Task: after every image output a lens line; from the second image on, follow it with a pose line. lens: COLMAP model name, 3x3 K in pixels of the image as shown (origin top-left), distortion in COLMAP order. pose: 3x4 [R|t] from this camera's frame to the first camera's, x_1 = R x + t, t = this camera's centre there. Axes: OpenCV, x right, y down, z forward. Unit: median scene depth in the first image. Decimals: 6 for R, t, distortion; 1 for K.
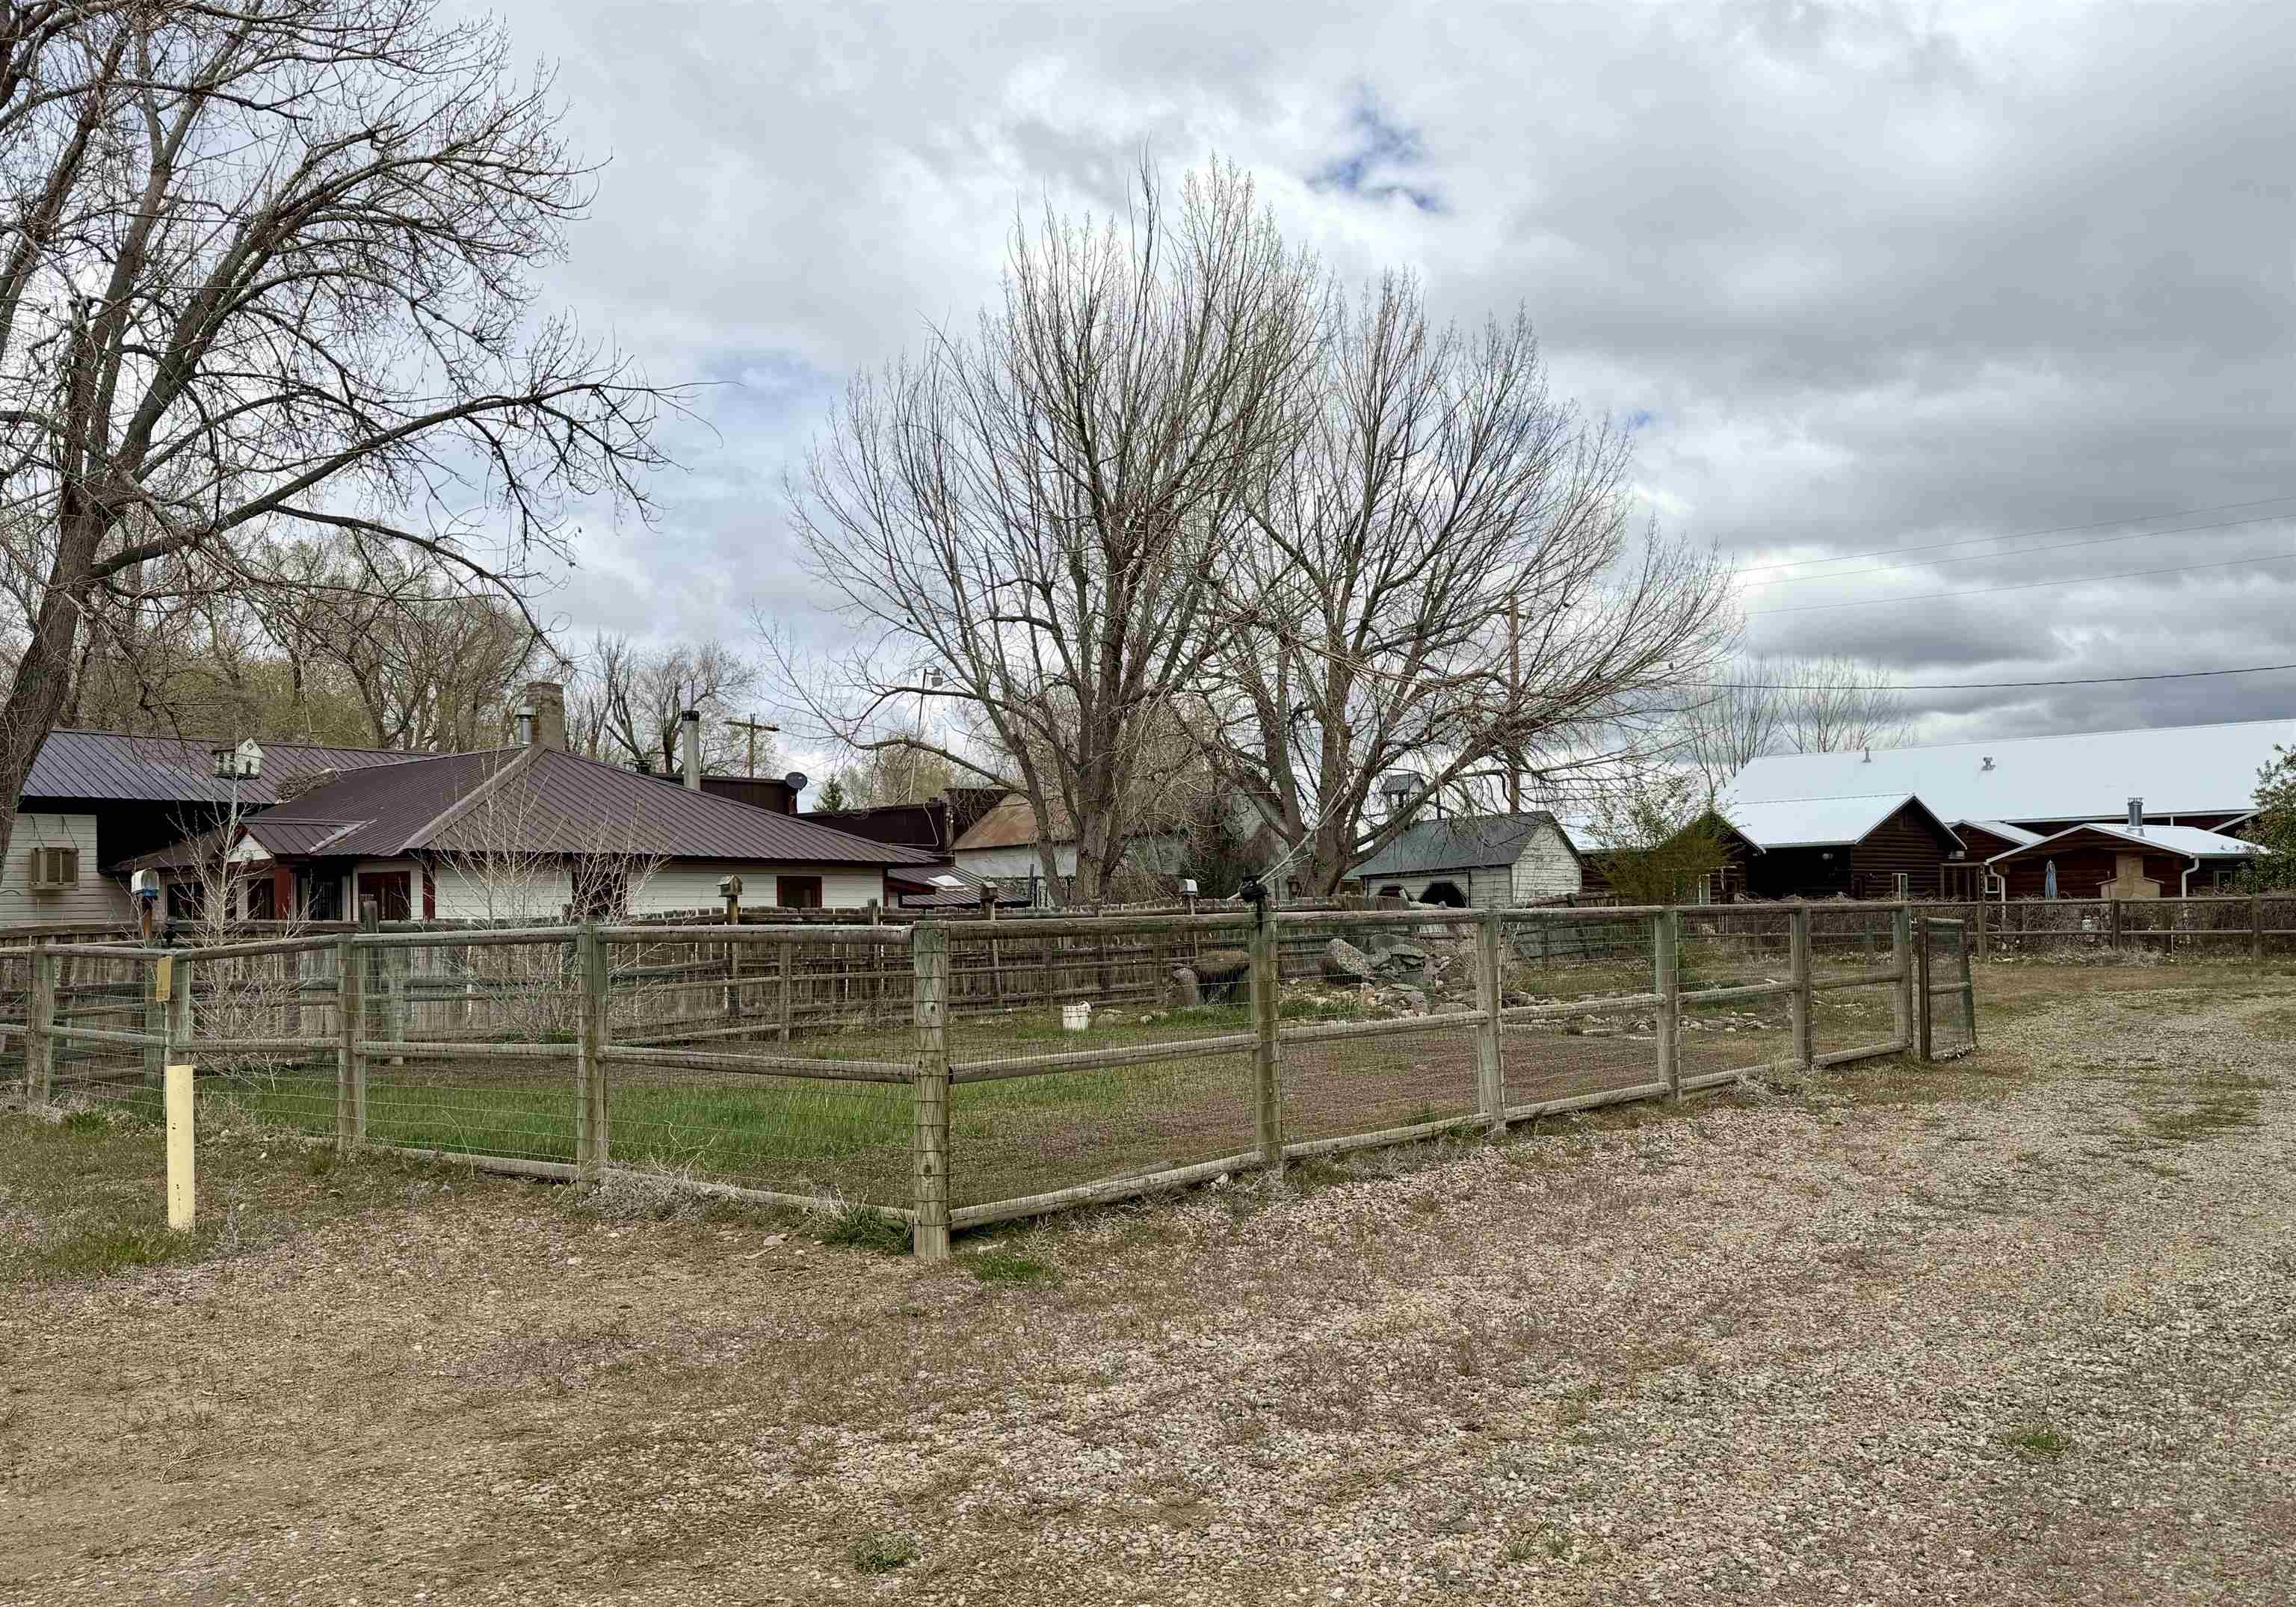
lens RADIAL K [[1872.3, 0, 1148.0], [0, 1872.3, 803.5], [0, 0, 1]] dist [-0.006998, -0.003294]
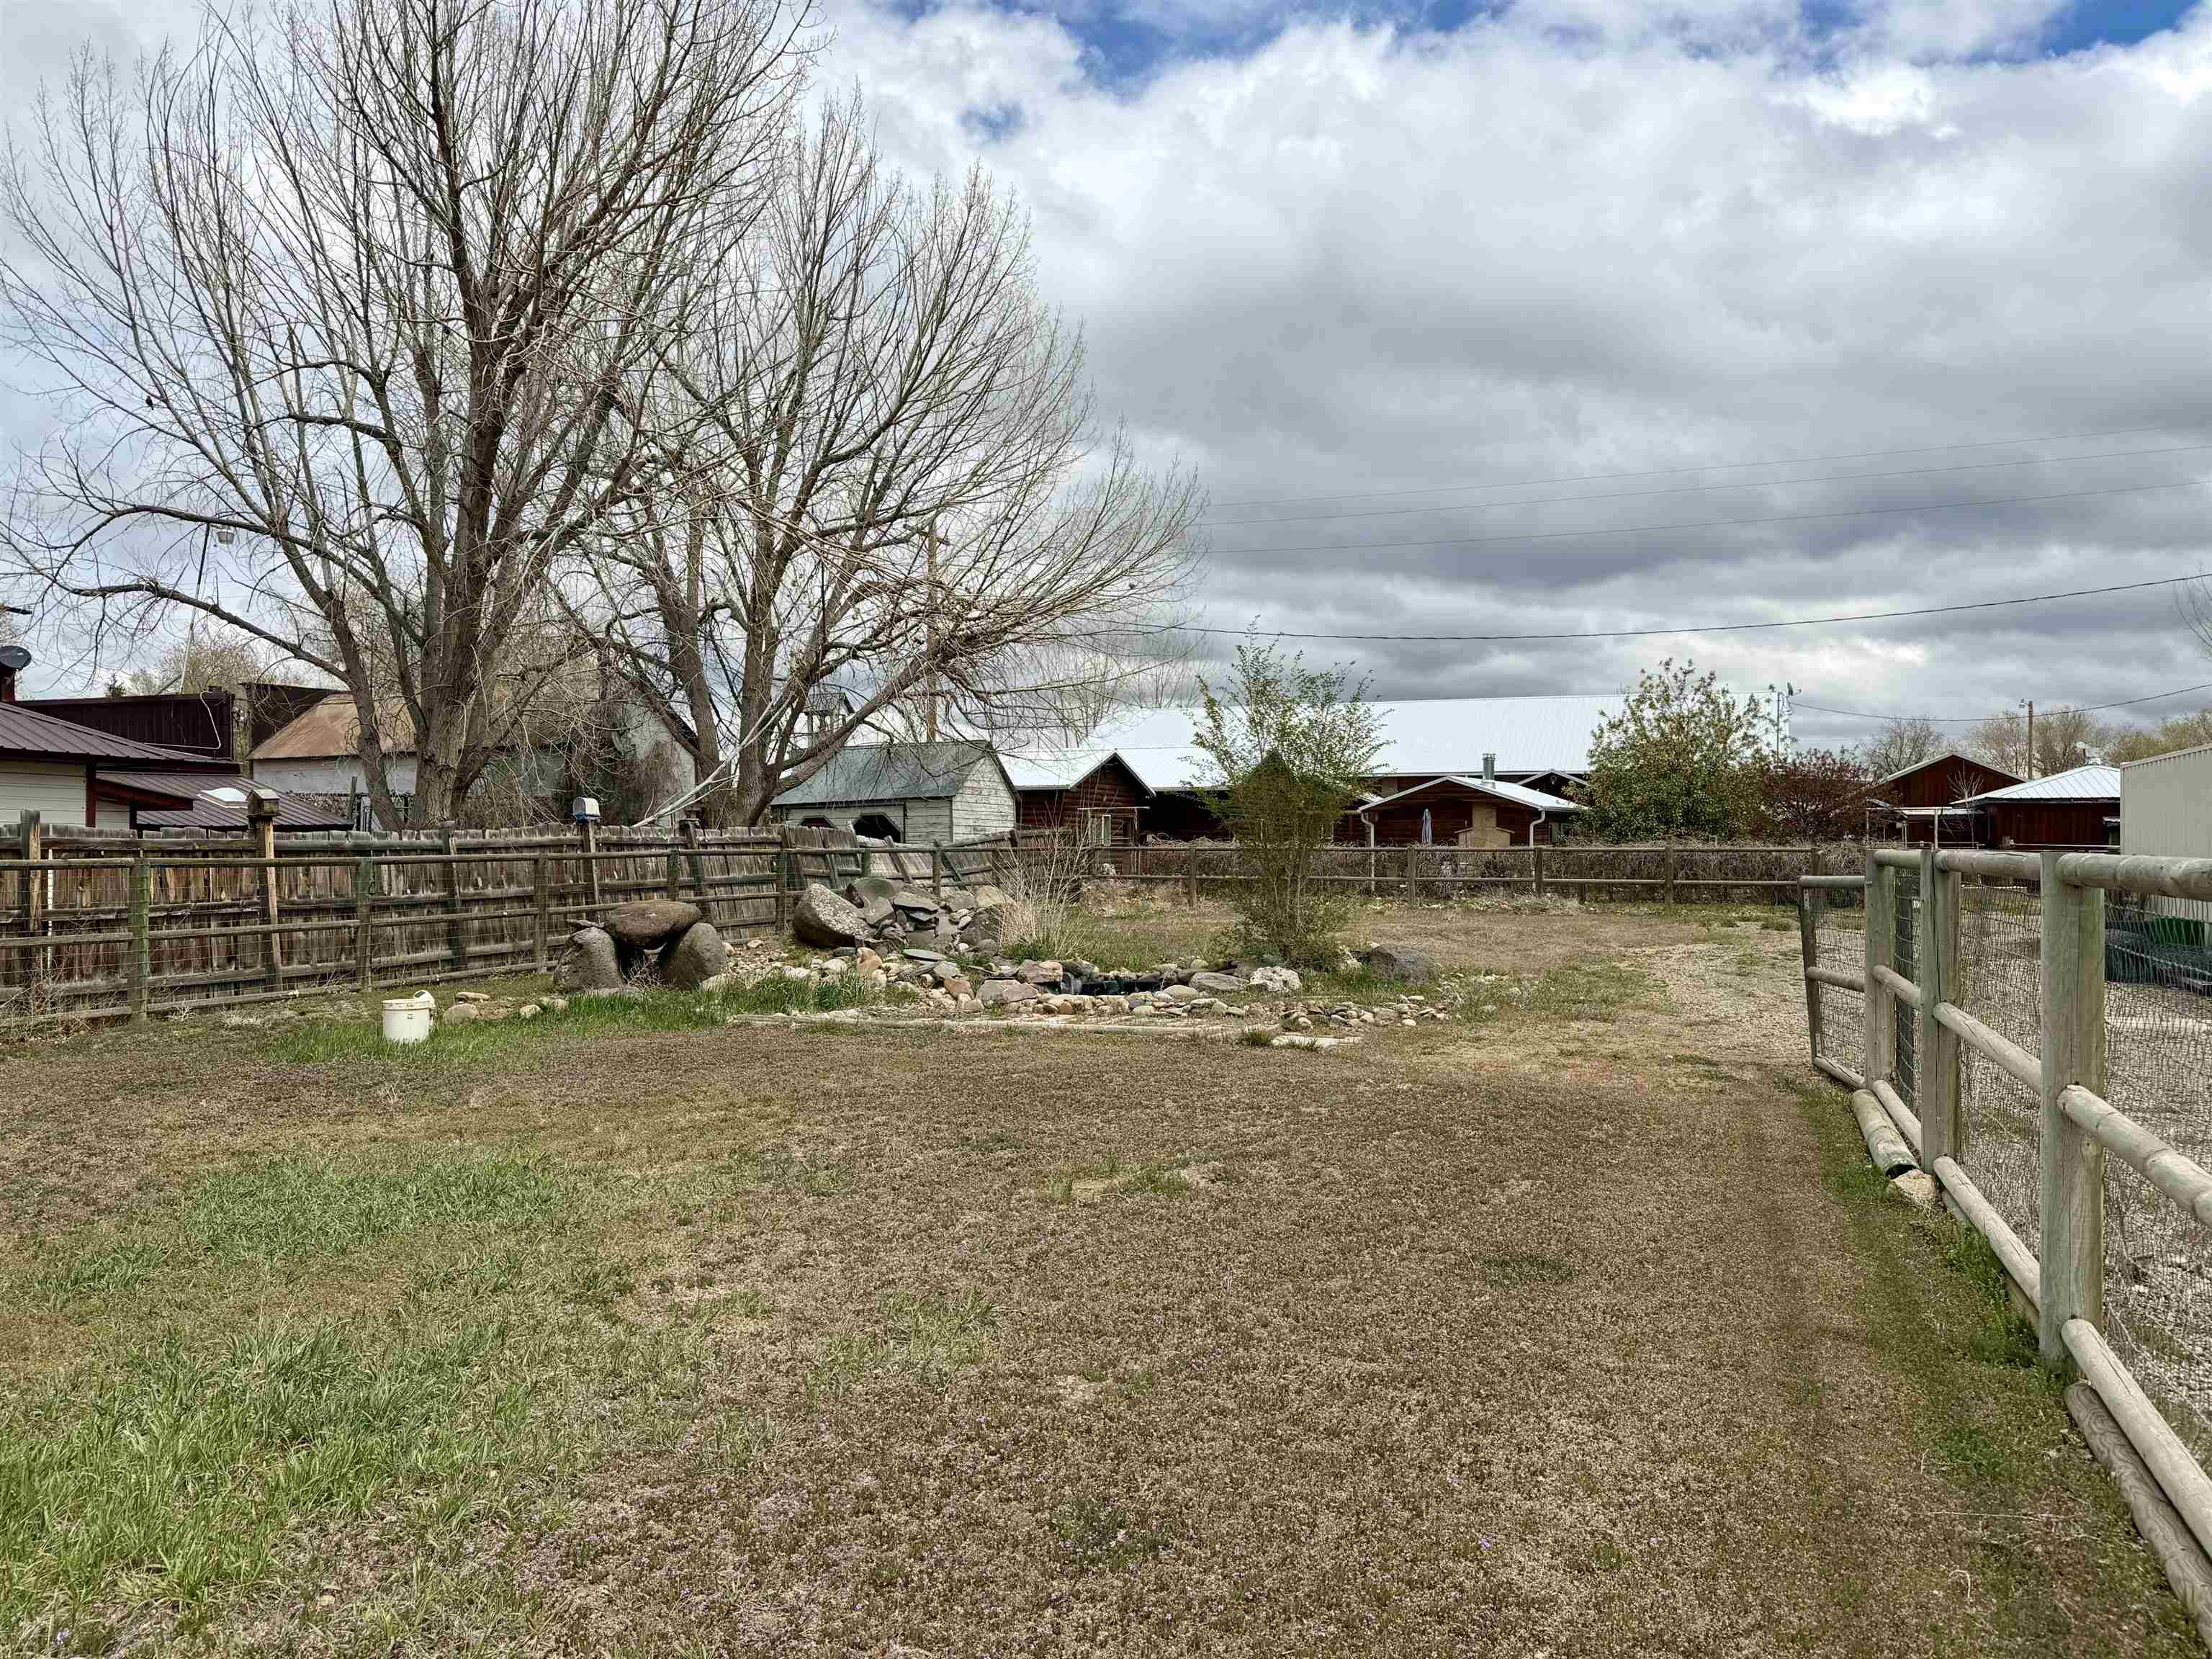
lens RADIAL K [[1600.5, 0, 1106.0], [0, 1600.5, 829.5], [0, 0, 1]] dist [0.085456, -0.143916]
pose [[0.935077, 0.021074, 0.353817, -0.009603], [-0.037261, 0.998544, 0.039002, 0.018283], [-0.352480, -0.049653, 0.934501, 0.303425]]
